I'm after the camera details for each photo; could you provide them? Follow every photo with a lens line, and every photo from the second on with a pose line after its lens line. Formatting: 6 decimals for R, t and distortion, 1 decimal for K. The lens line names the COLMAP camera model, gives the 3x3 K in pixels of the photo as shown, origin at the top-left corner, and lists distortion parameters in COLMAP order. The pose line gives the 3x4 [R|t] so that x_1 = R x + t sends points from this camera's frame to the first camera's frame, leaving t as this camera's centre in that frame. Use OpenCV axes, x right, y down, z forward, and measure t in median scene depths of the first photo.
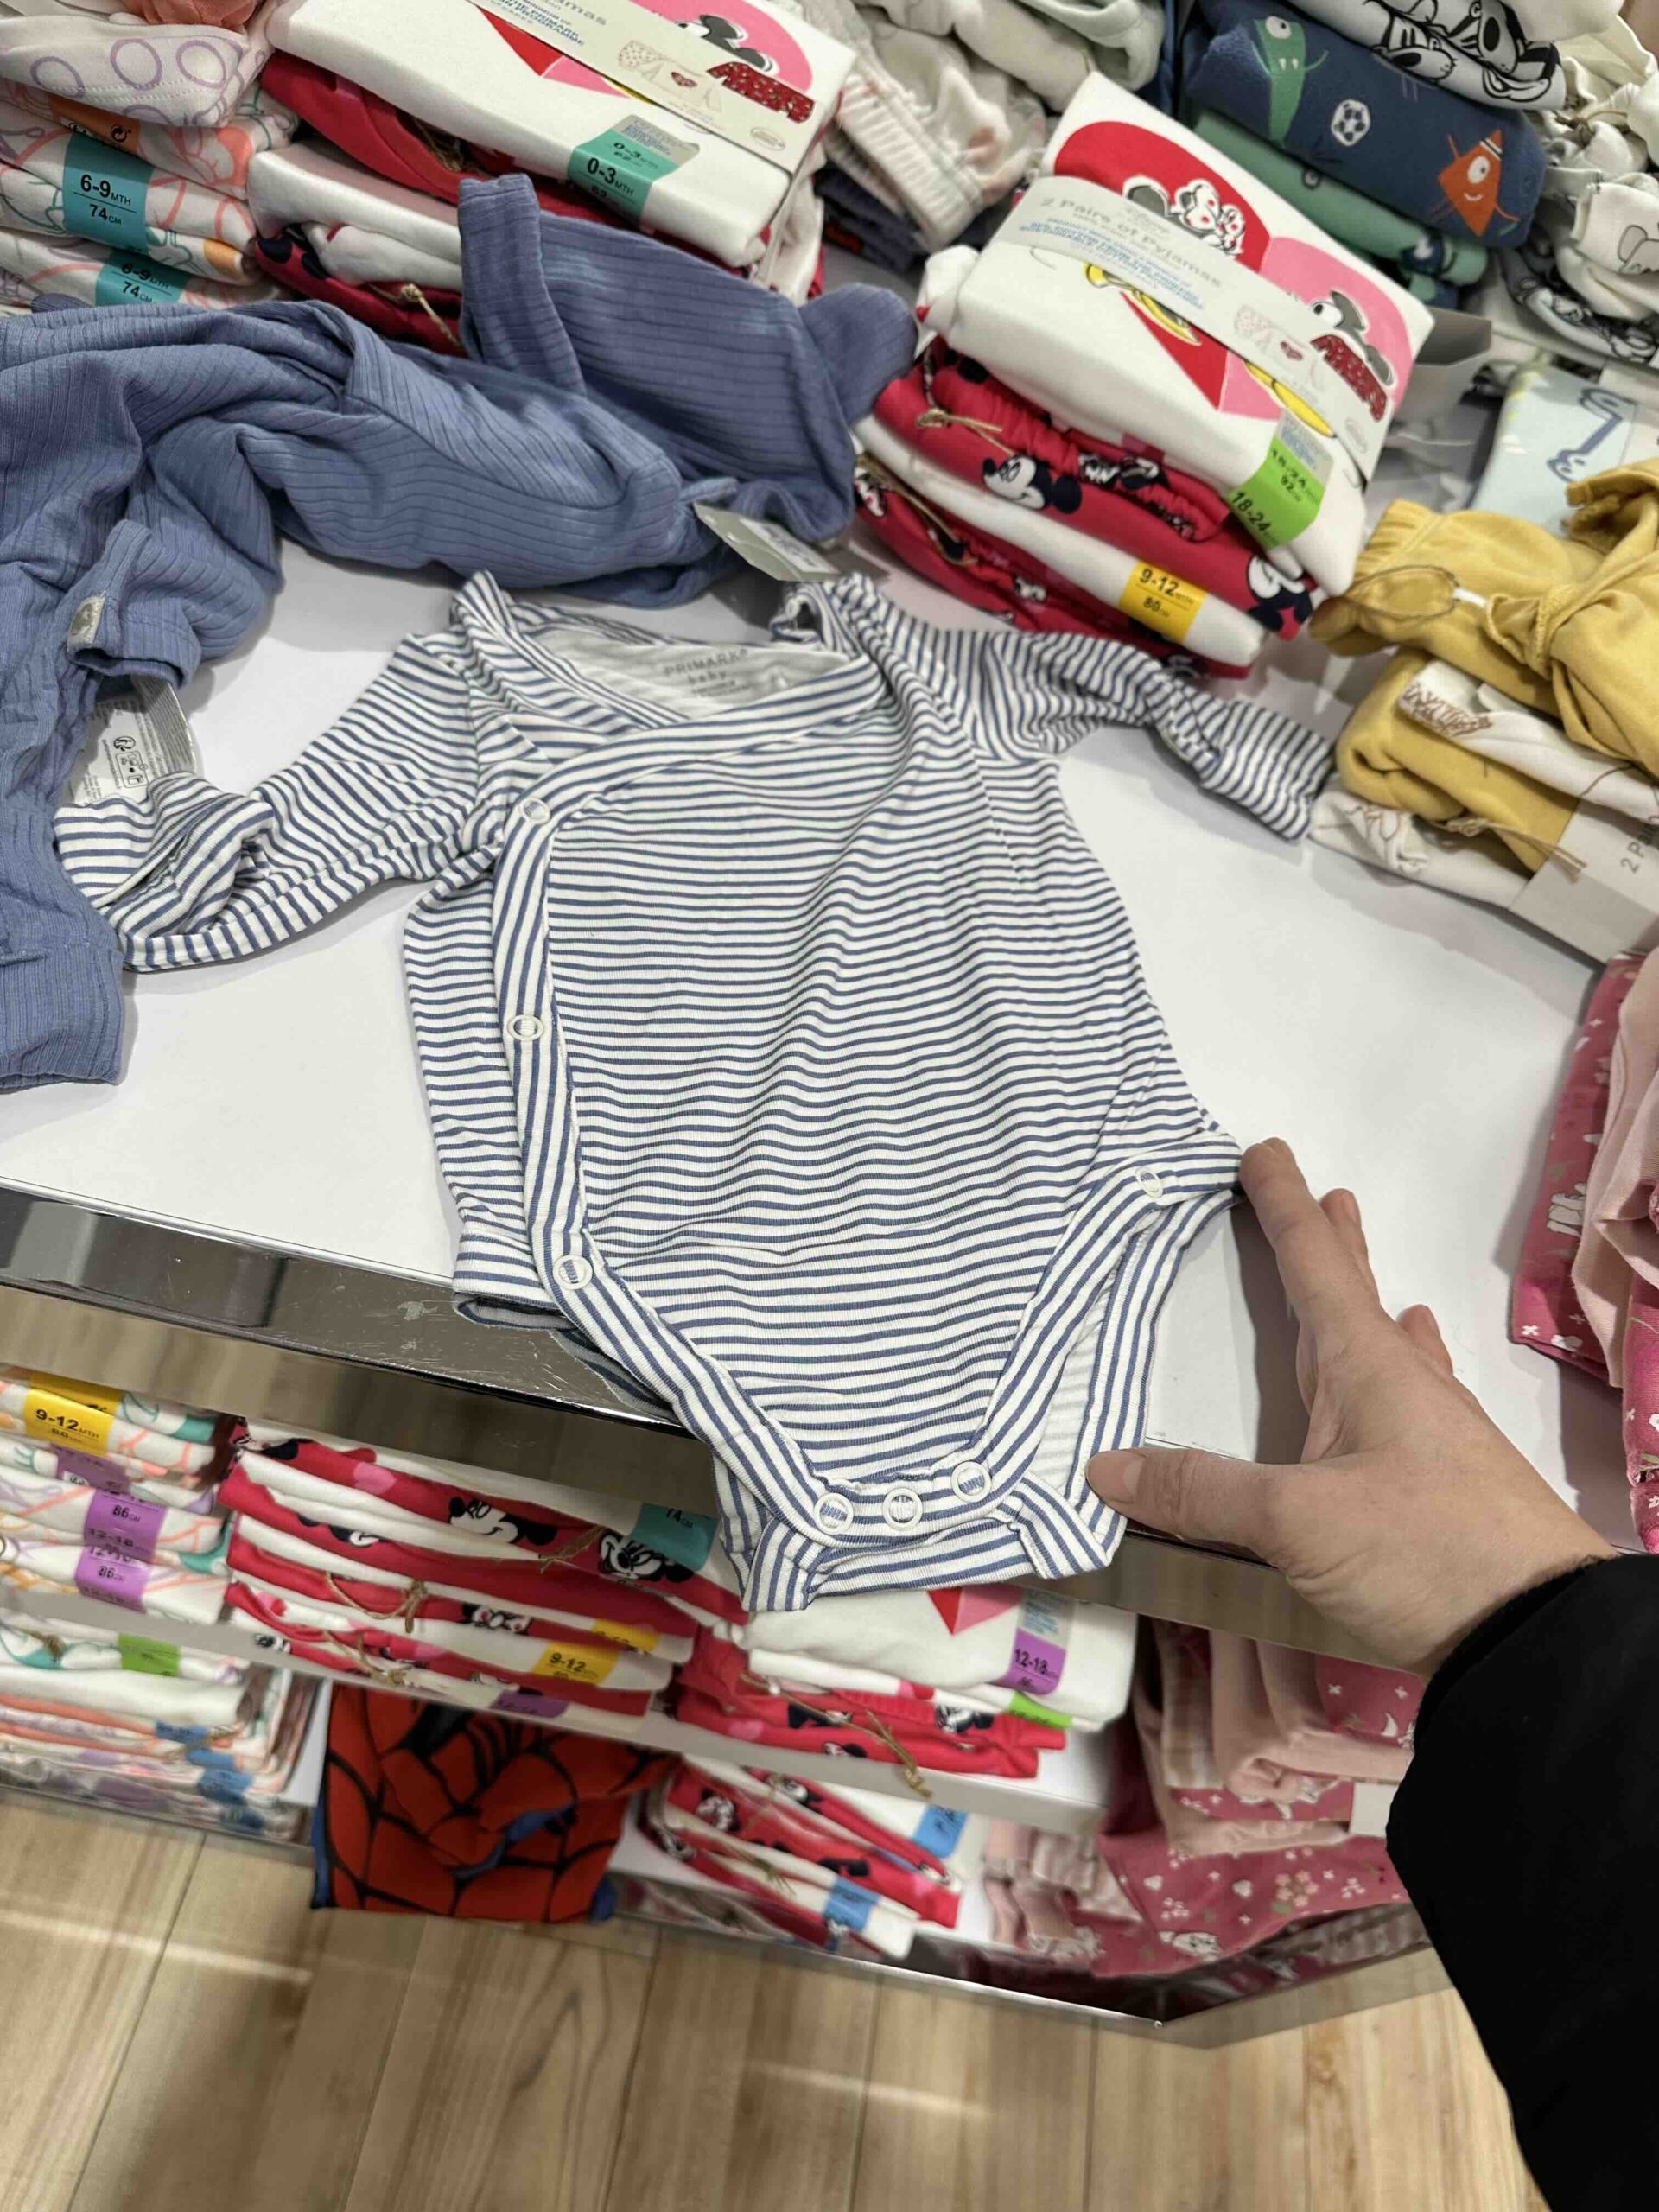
lens RADIAL K [[1563.6, 0, 833.6], [0, 1563.6, 1113.3], [0, 0, 1]] dist [-0.002347, -0.007320]
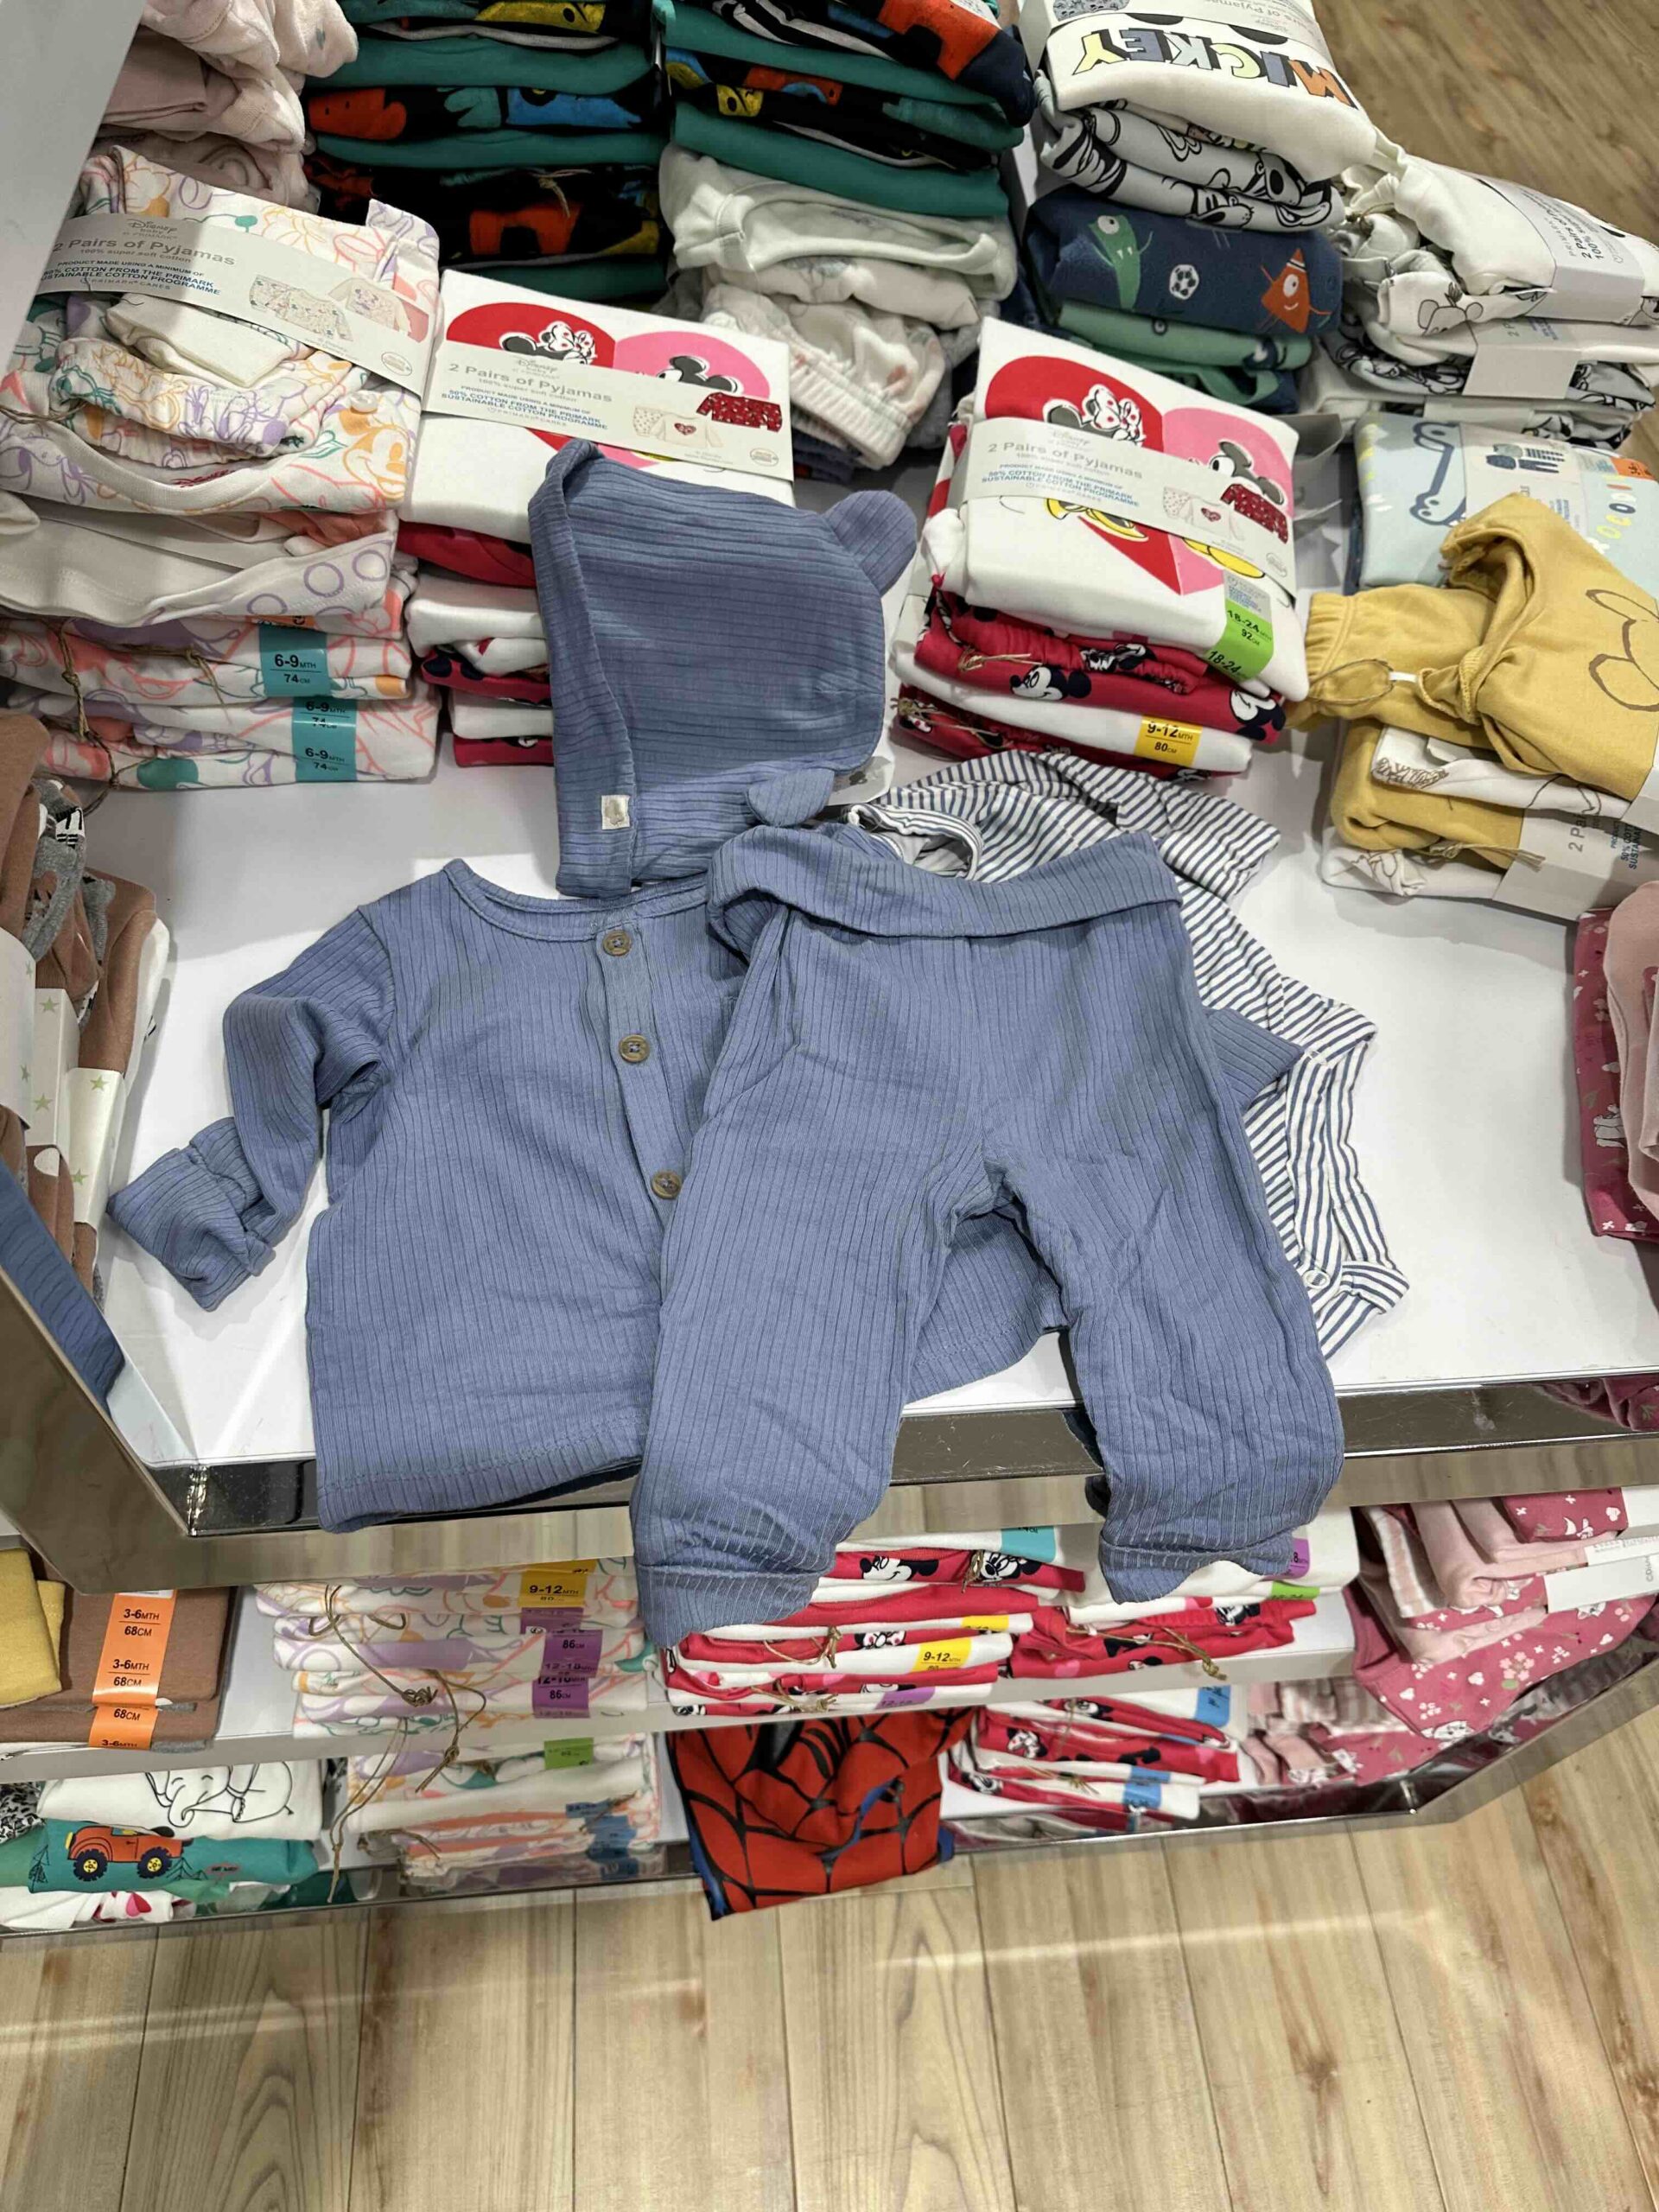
lens RADIAL K [[1529.3, 0, 837.1], [0, 1529.3, 1130.7], [0, 0, 1]] dist [0.018113, -0.030463]
pose [[0.961442, -0.274315, 0.019486, -0.139267], [0.273584, 0.961263, 0.033547, -0.114496], [-0.027934, -0.026922, 0.999247, -0.216569]]
